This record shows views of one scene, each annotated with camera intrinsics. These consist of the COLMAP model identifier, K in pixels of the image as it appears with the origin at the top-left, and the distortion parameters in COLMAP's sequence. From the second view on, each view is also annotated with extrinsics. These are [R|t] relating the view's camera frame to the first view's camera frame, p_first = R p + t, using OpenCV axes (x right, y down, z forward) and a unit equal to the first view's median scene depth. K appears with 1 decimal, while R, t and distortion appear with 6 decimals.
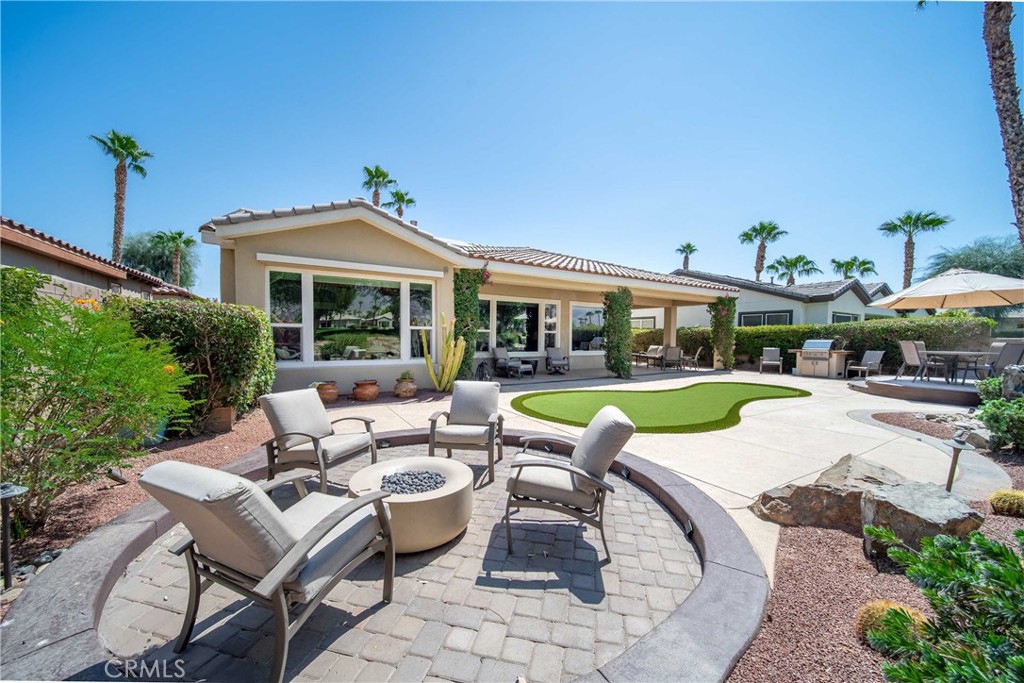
lens RADIAL K [[365.2, 0, 509.1], [0, 365.2, 348.9], [0, 0, 1]] dist [-0.001829, -0.001639]
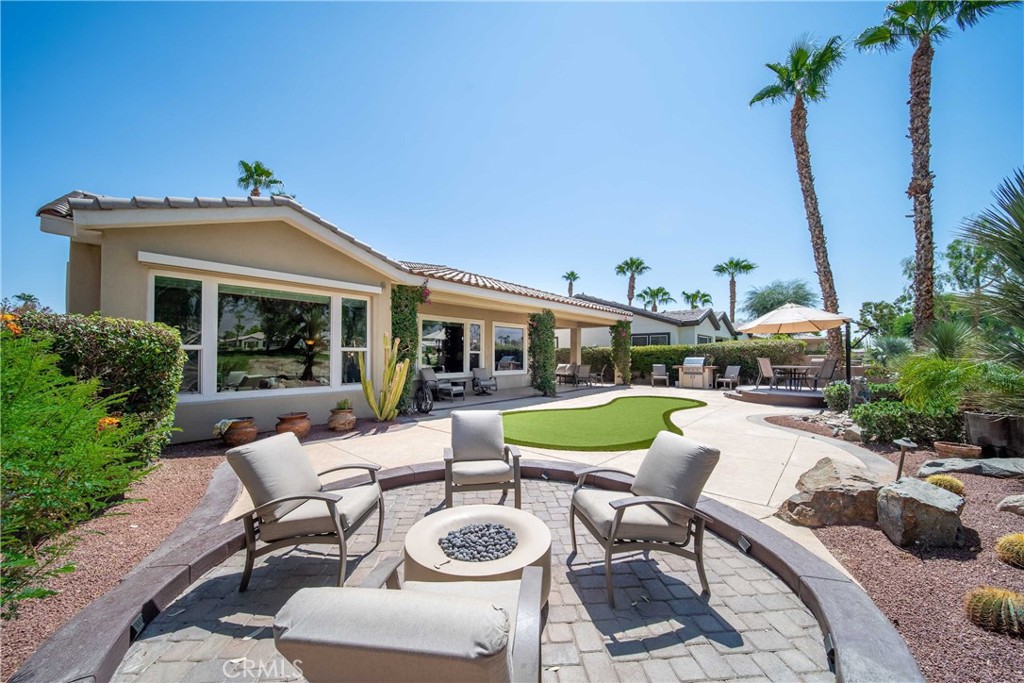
lens RADIAL K [[361.9, 0, 509.7], [0, 361.9, 349.6], [0, 0, 1]] dist [-0.003971, -0.000475]
pose [[0.954036, -0.002977, 0.299676, -0.123962], [0.017521, 0.998794, -0.045856, -0.008703], [-0.299179, 0.048999, 0.952938, 0.048918]]
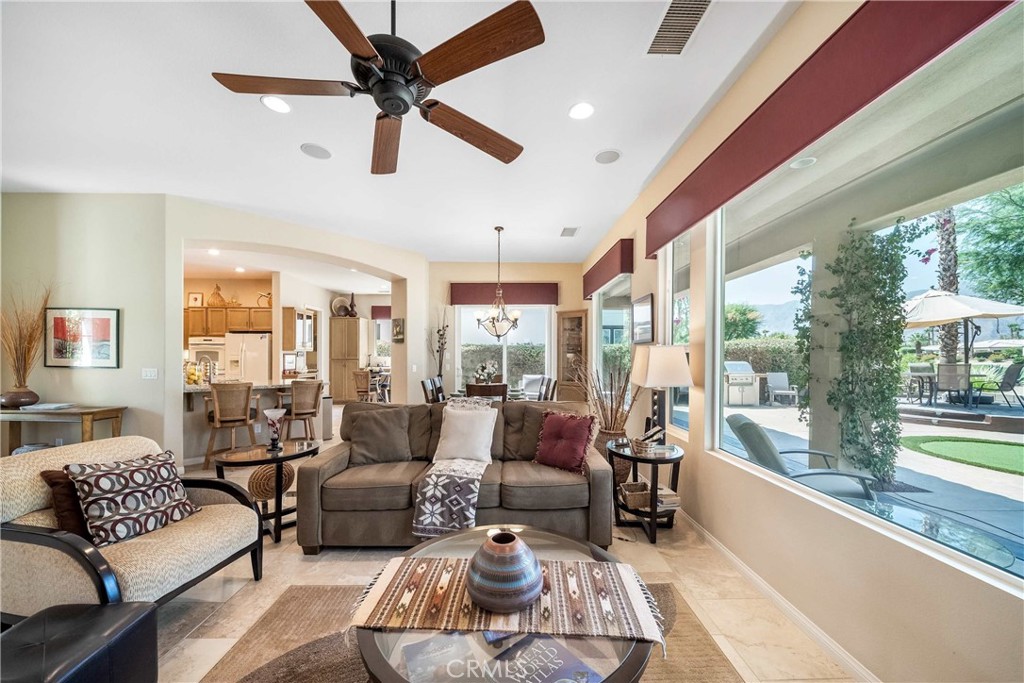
lens RADIAL K [[372.4, 0, 513.5], [0, 372.4, 358.9], [0, 0, 1]] dist [-0.001561, -0.000246]
pose [[0.486863, -0.009529, 0.873427, -0.199545], [0.032639, 0.999441, -0.007290, -0.053369], [-0.872869, 0.032057, 0.486901, 1.330324]]
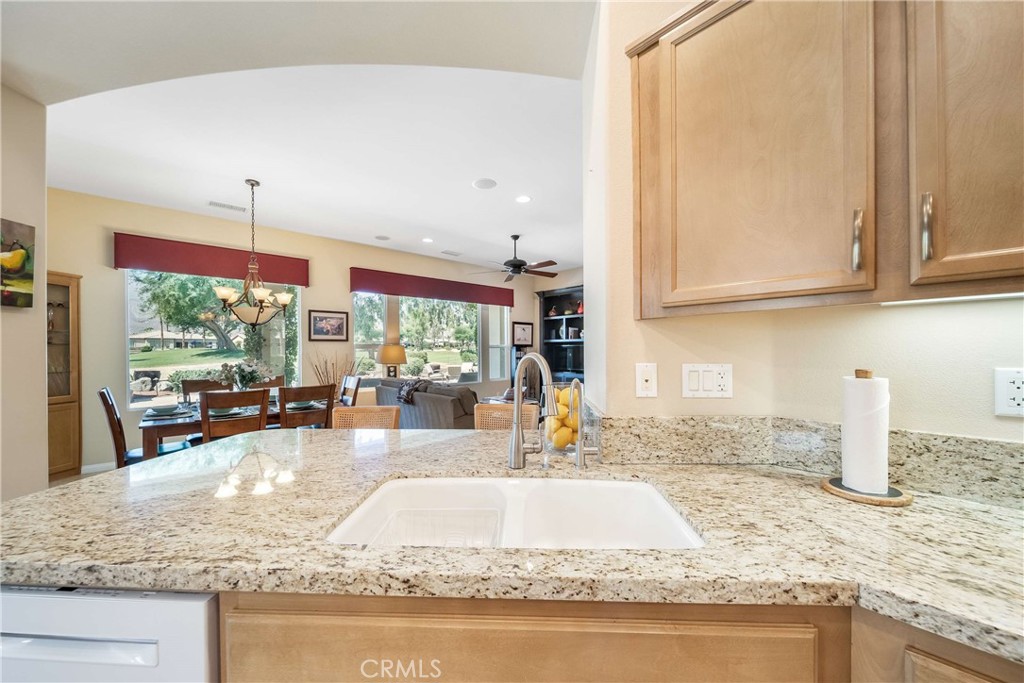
lens RADIAL K [[373.9, 0, 511.2], [0, 373.9, 351.2], [0, 0, 1]] dist [-0.007574, -0.000070]
pose [[-0.978688, -0.001802, -0.205345, 0.053621], [-0.009162, 0.999349, 0.034895, -0.080137], [0.205148, 0.036032, -0.978067, 2.009763]]
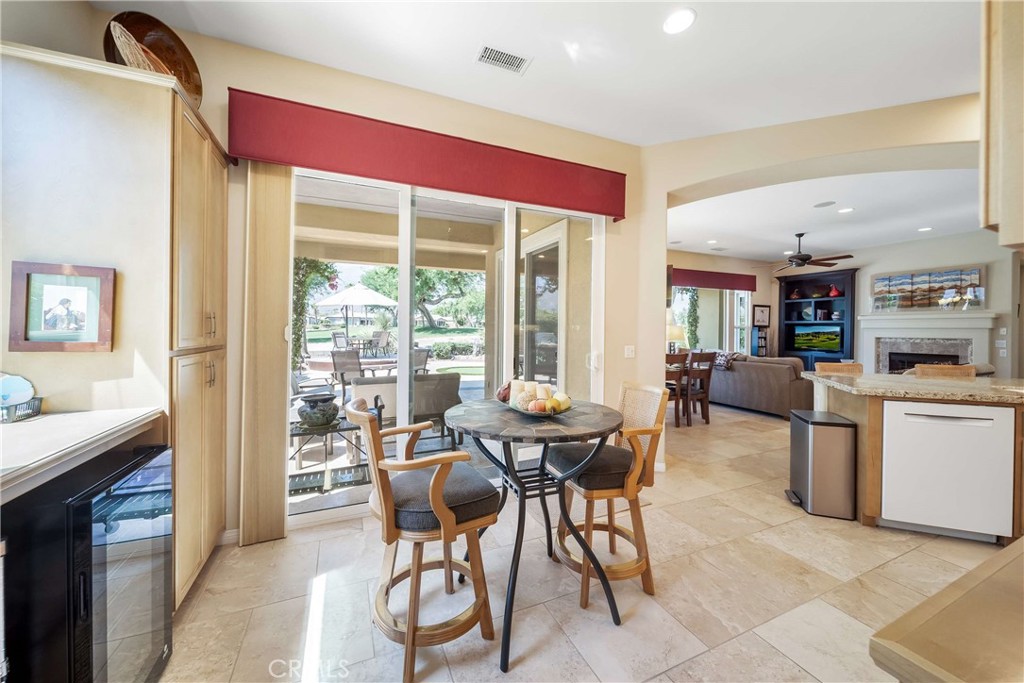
lens RADIAL K [[374.3, 0, 513.5], [0, 374.3, 333.6], [0, 0, 1]] dist [0.018292, -0.007048]
pose [[-0.993521, -0.014751, 0.112686, 0.356101], [-0.009441, 0.998826, 0.047510, -0.083970], [-0.113254, 0.046139, -0.992494, 2.184169]]
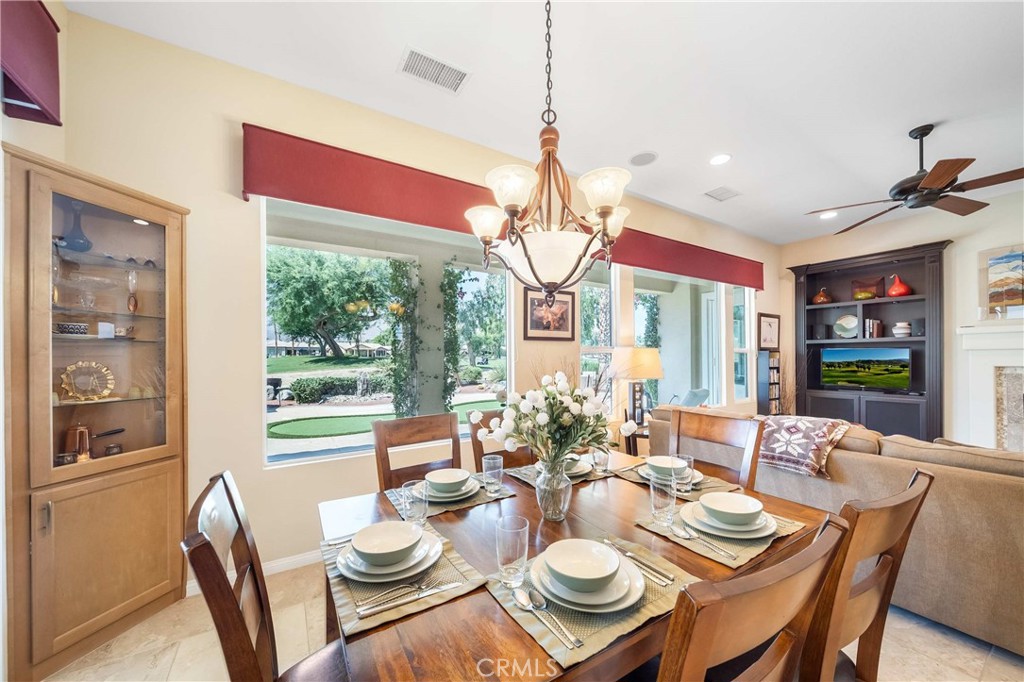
lens RADIAL K [[372.4, 0, 513.5], [0, 372.4, 358.4], [0, 0, 1]] dist [-0.001561, -0.000246]
pose [[-0.999752, -0.002308, -0.022162, 0.246236], [-0.003113, 0.999334, 0.036345, -0.068917], [0.022064, 0.036405, -0.999094, 1.738721]]
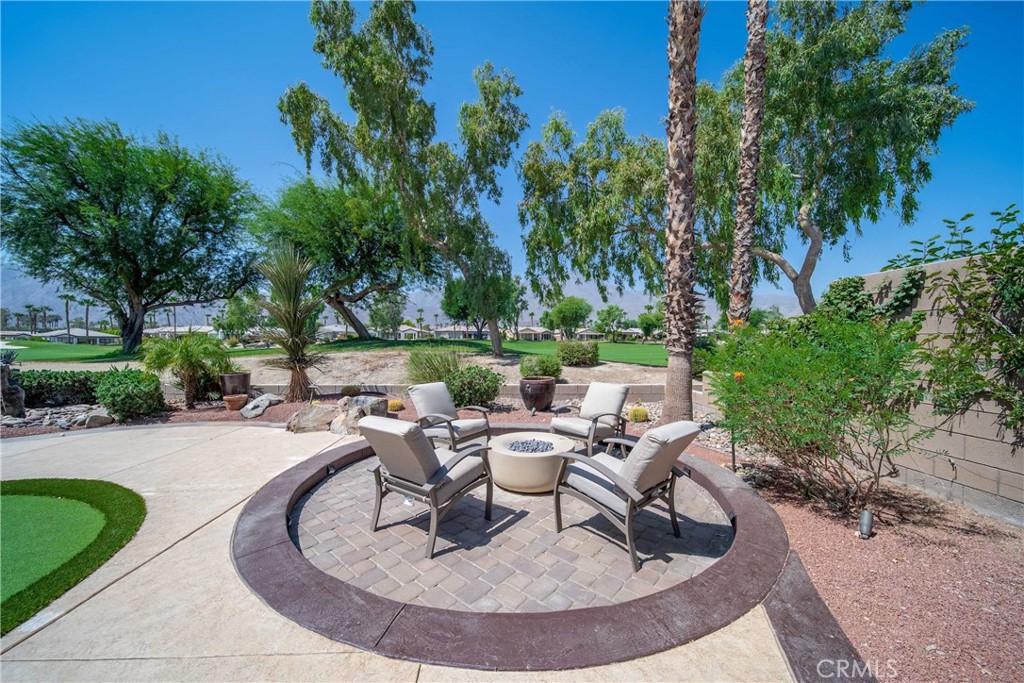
lens RADIAL K [[365.2, 0, 509.1], [0, 365.2, 348.9], [0, 0, 1]] dist [-0.001829, -0.001639]
pose [[-0.883223, -0.020672, 0.468497, -0.233691], [0.004291, 0.998630, 0.052154, -0.022996], [-0.468933, 0.048074, -0.881924, 0.628039]]
